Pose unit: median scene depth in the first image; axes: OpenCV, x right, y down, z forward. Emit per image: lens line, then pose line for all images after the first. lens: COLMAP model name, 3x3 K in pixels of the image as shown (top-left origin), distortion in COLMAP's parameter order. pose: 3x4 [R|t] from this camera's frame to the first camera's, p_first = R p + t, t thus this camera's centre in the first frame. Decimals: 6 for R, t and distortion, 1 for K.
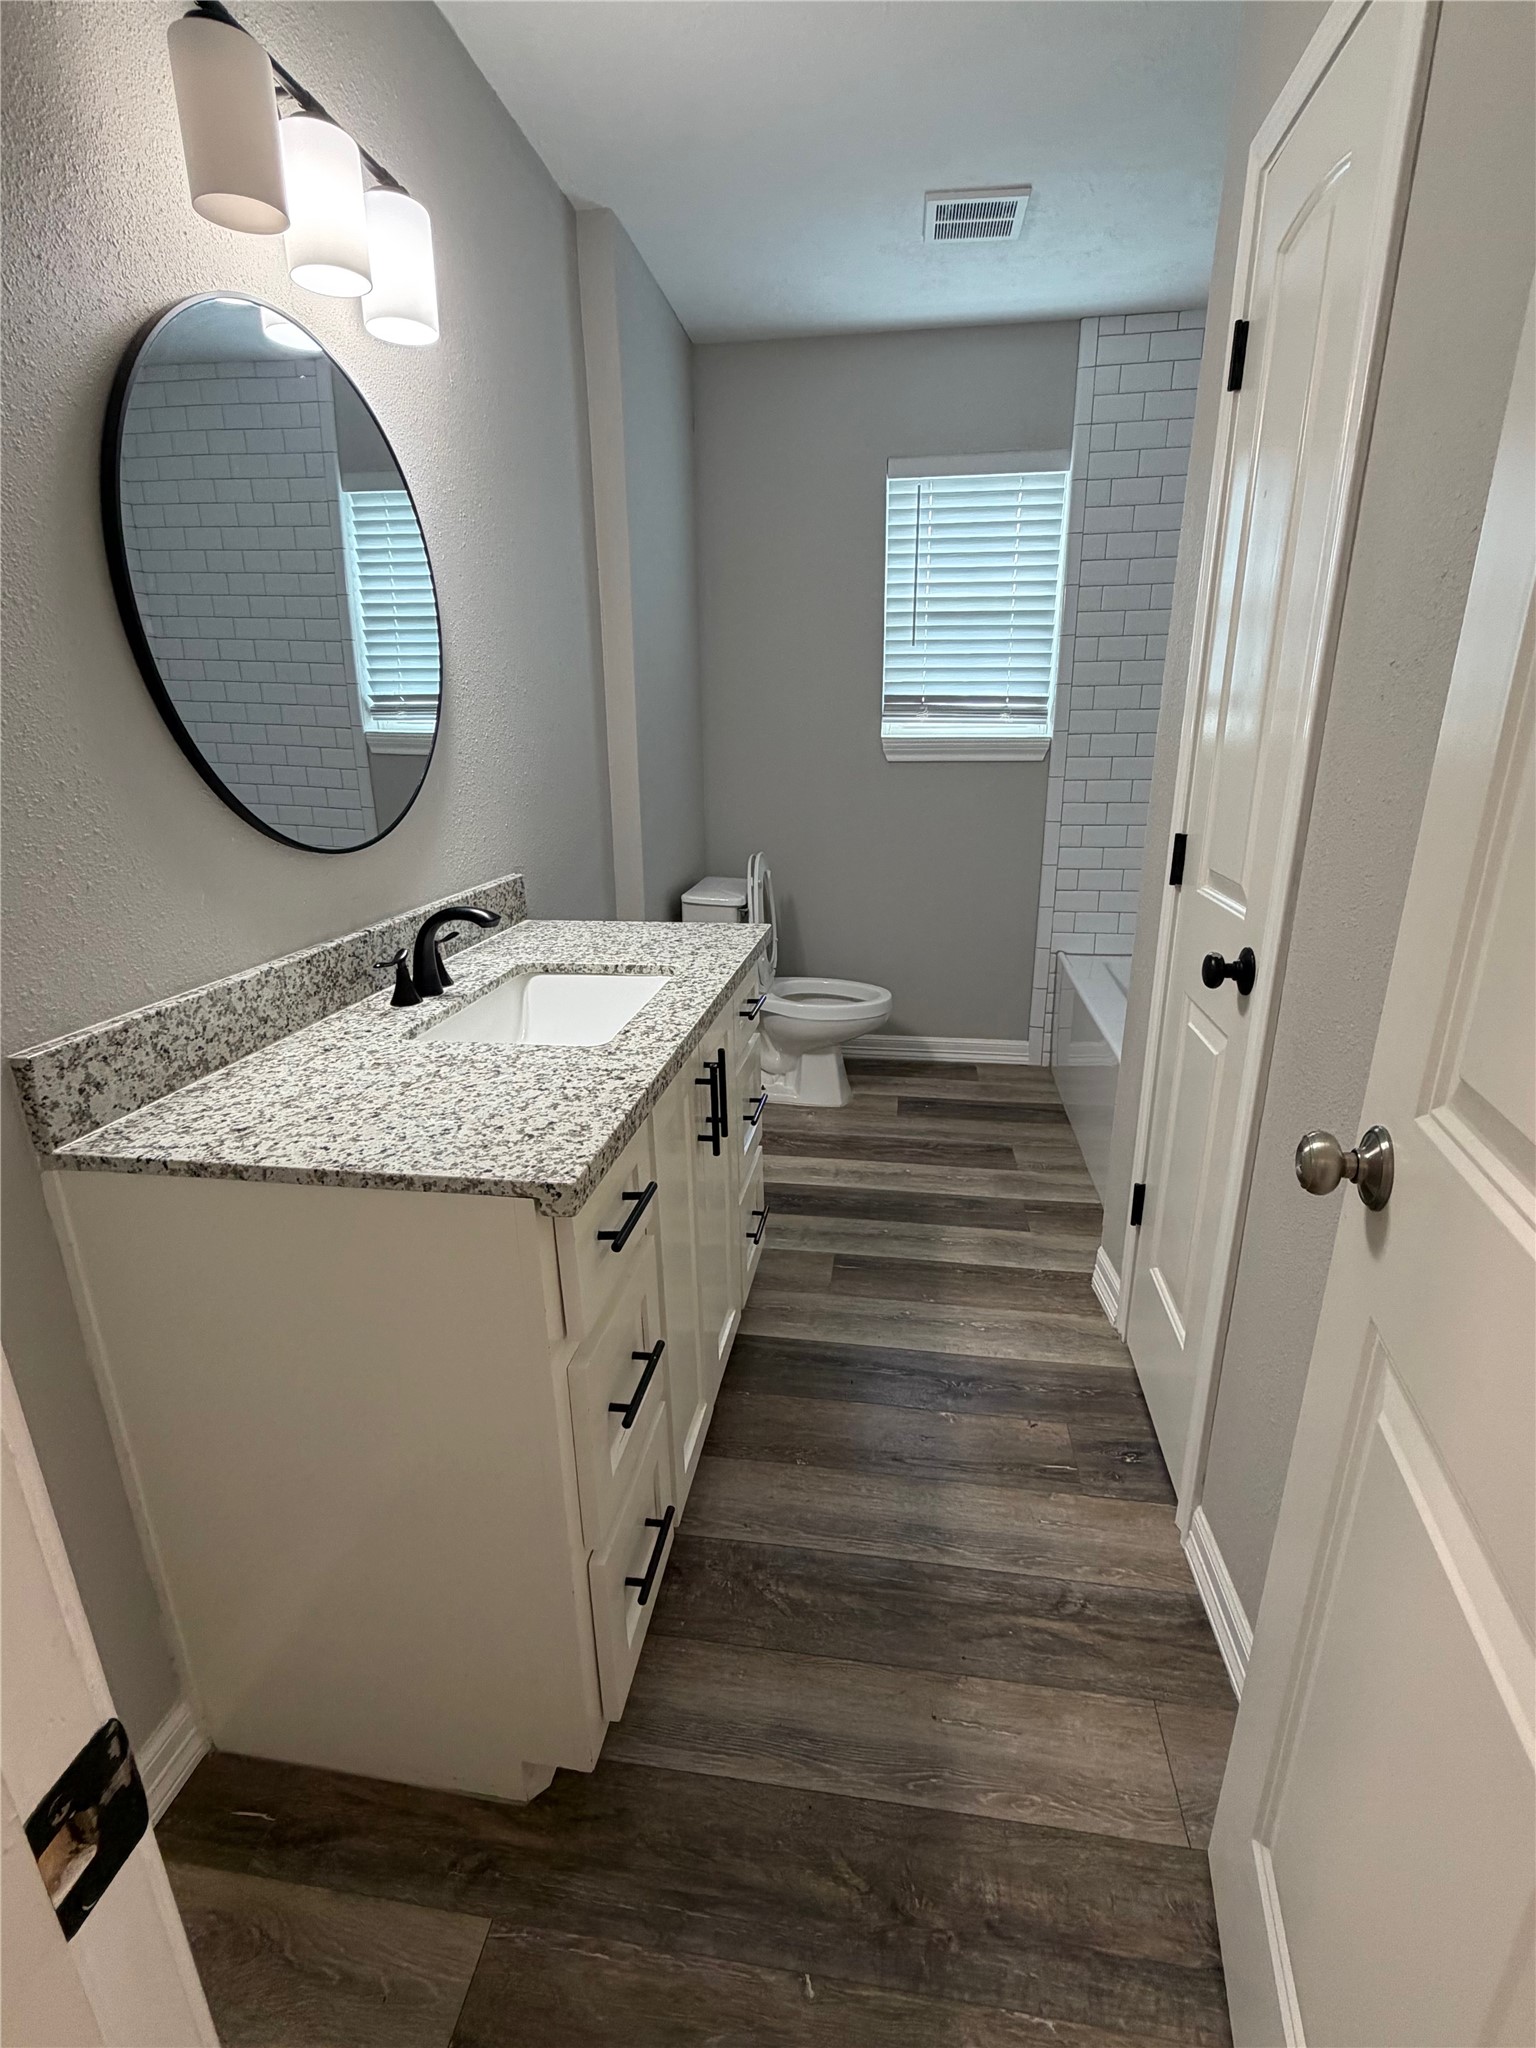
lens RADIAL K [[952.4, 0, 772.9], [0, 952.4, 1032.8], [0, 0, 1]] dist [-0.000790, 0.000225]
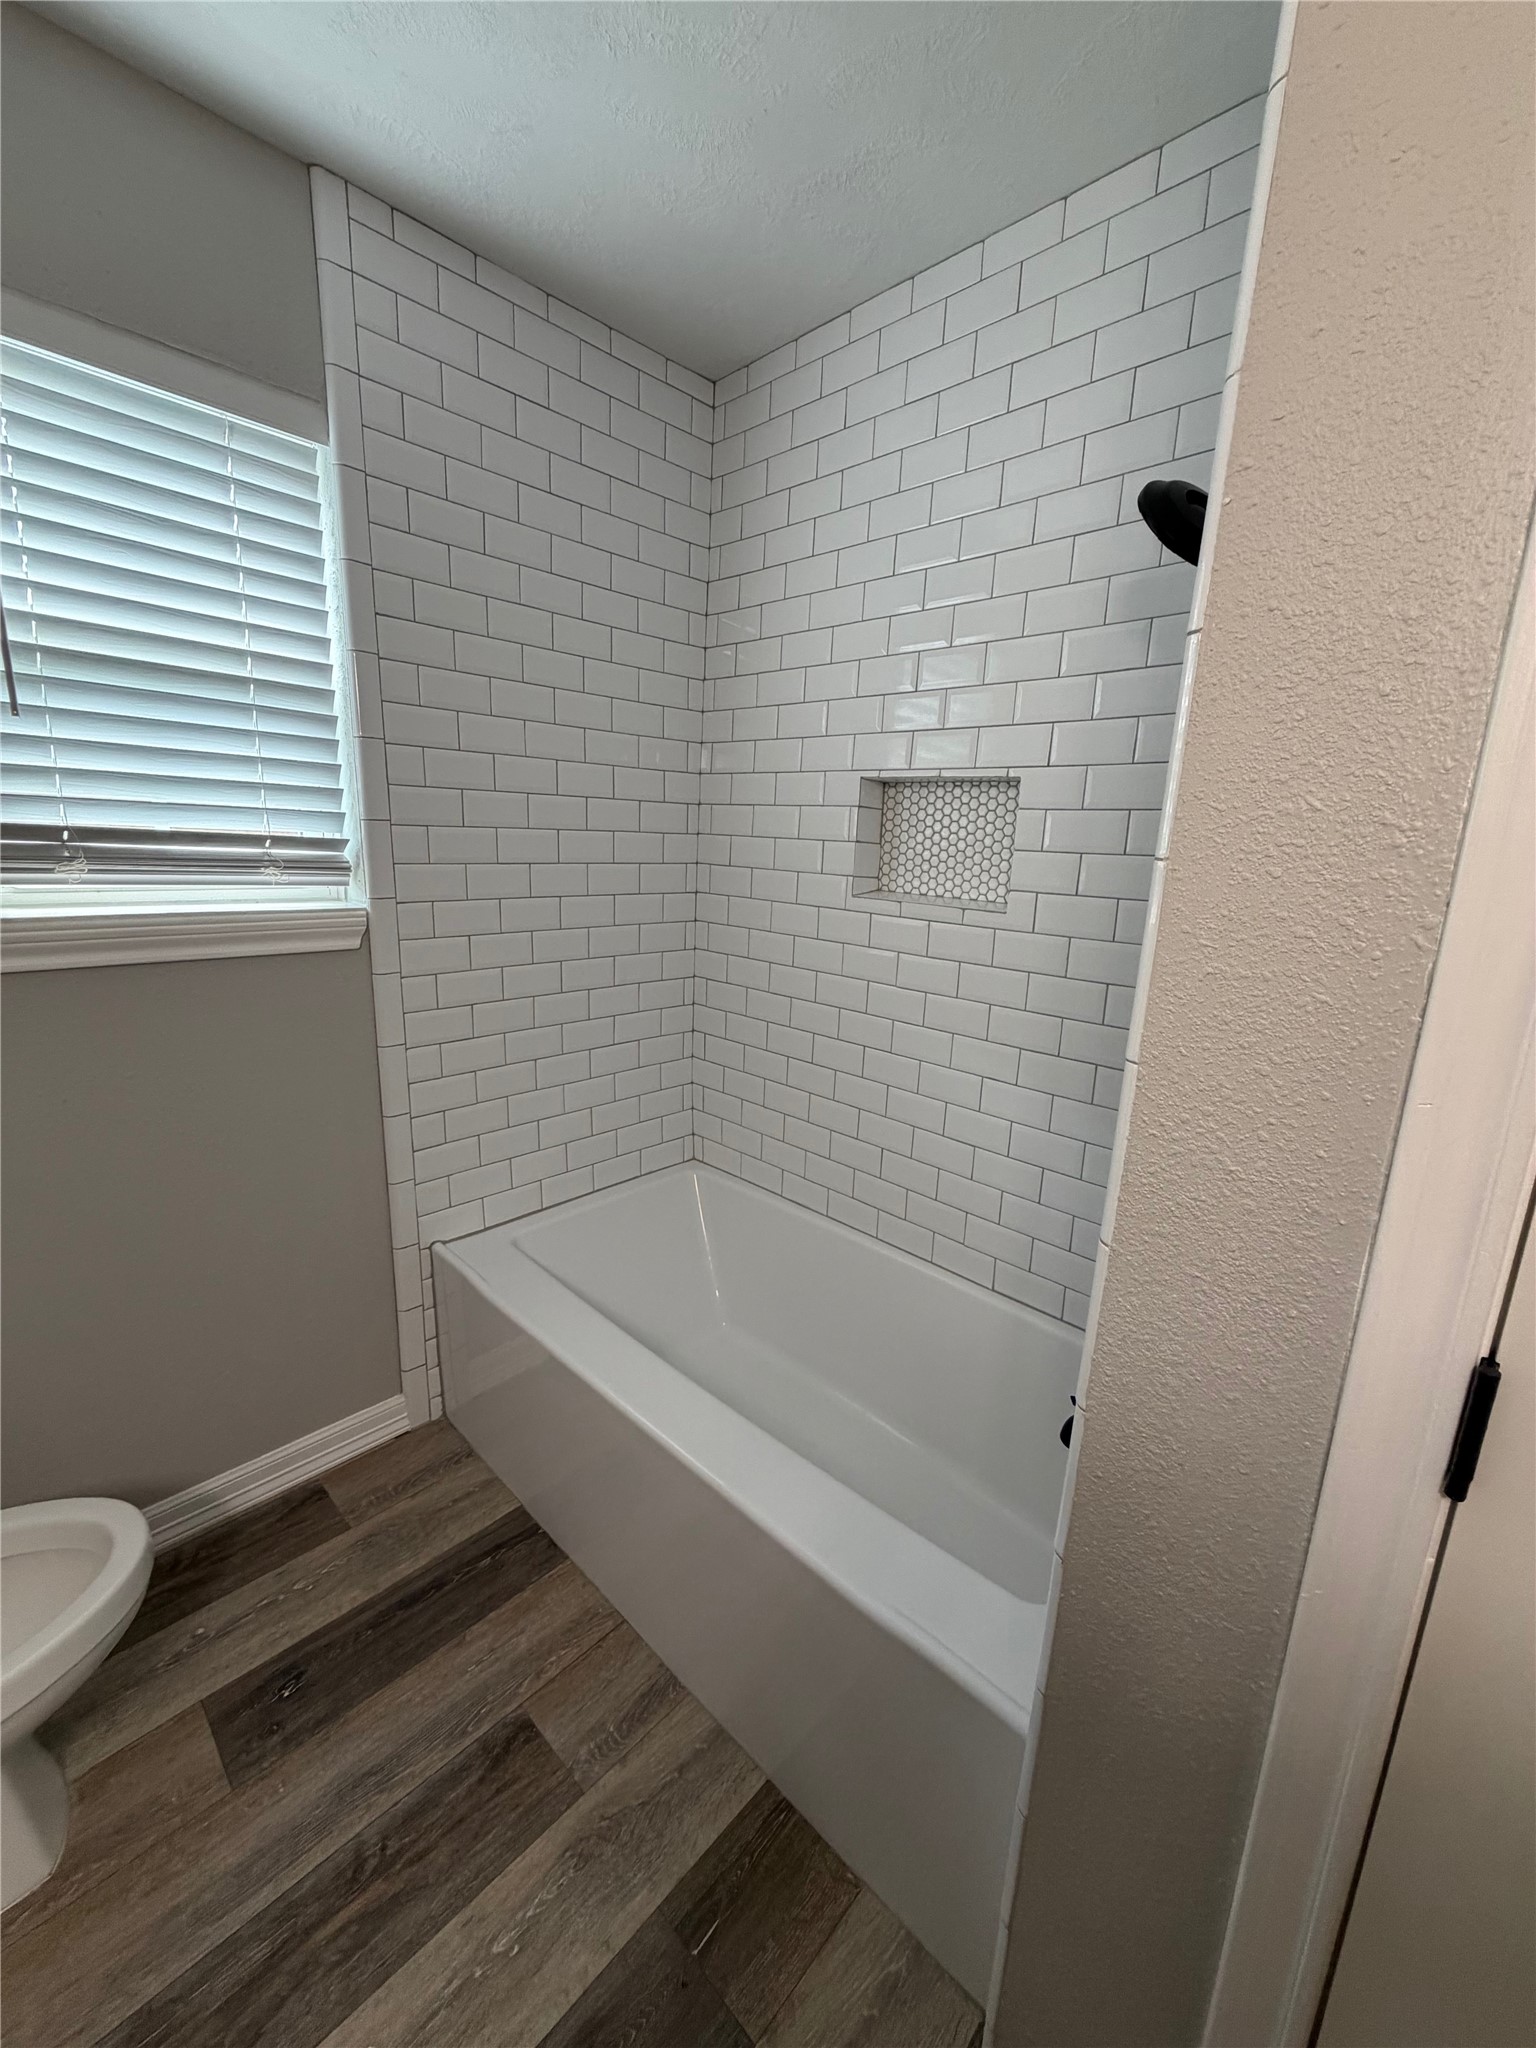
lens RADIAL K [[817.7, 0, 769.9], [0, 817.7, 1021.2], [0, 0, 1]] dist [-0.002611, -0.000312]
pose [[0.583295, -0.151386, 0.798028, 0.029724], [0.204920, 0.978125, 0.035769, -0.211438], [-0.785986, 0.142668, 0.601558, 0.520795]]
